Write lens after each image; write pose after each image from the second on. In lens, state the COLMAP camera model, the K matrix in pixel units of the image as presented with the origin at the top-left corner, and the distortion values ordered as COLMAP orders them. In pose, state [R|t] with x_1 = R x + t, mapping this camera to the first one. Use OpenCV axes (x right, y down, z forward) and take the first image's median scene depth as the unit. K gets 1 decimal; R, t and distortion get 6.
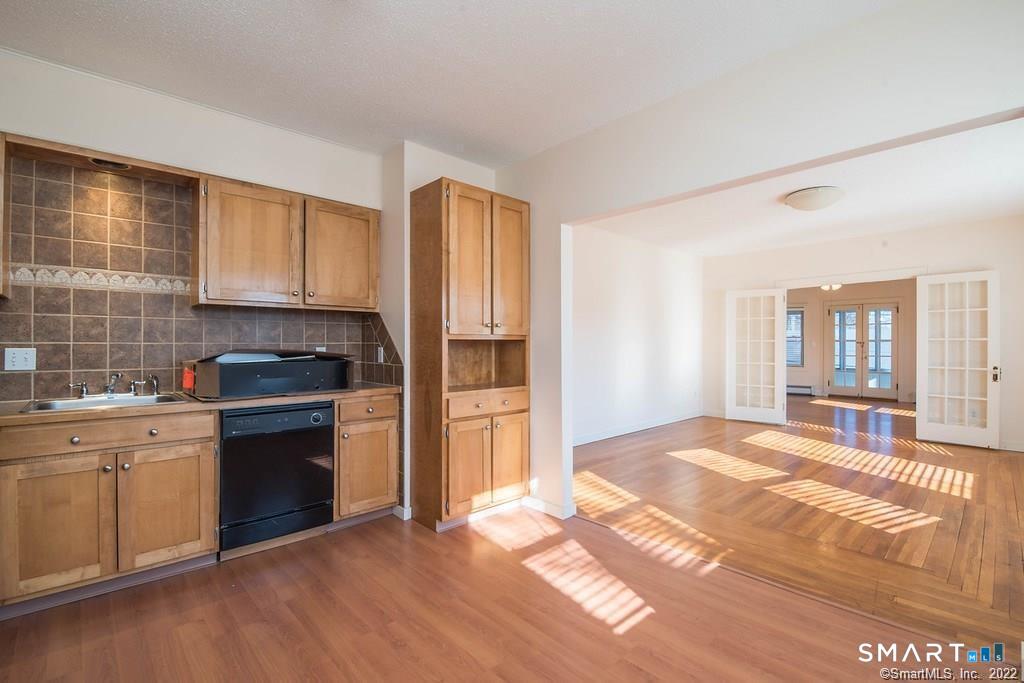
lens RADIAL K [[469.3, 0, 515.8], [0, 469.3, 344.2], [0, 0, 1]] dist [-0.015005, 0.000082]
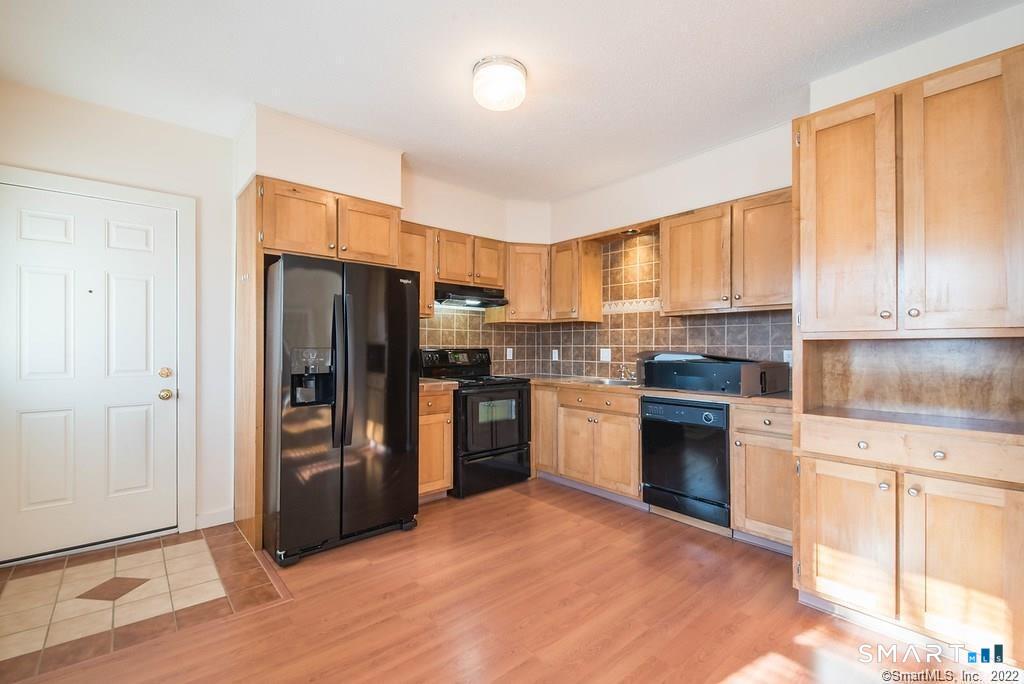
lens RADIAL K [[444.1, 0, 514.1], [0, 444.1, 344.7], [0, 0, 1]] dist [-0.003720, -0.001478]
pose [[-0.050593, -0.004940, -0.998707, 0.615548], [-0.000274, 0.999988, -0.004933, 0.000557], [0.998719, 0.000024, -0.050594, 0.652267]]
